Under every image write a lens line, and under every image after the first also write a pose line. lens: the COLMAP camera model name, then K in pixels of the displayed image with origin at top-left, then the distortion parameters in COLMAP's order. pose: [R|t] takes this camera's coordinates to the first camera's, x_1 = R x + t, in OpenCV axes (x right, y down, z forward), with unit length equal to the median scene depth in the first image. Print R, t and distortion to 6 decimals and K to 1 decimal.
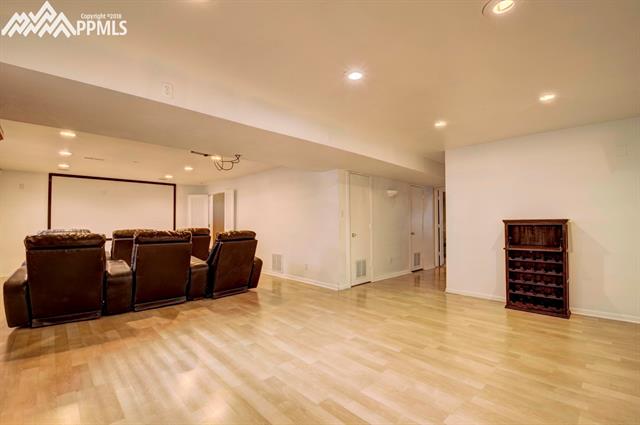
lens RADIAL K [[278.4, 0, 321.7], [0, 278.4, 217.3], [0, 0, 1]] dist [0.000519, -0.016379]
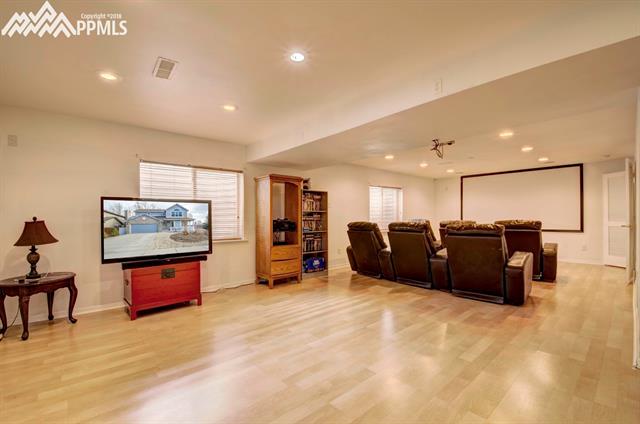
lens RADIAL K [[278.4, 0, 321.7], [0, 278.4, 216.8], [0, 0, 1]] dist [0.000519, -0.016379]
pose [[-0.043205, 0.004155, -0.999058, 0.706165], [0.032872, 0.999456, 0.002735, 0.011782], [0.998525, -0.032723, -0.043319, 0.746662]]
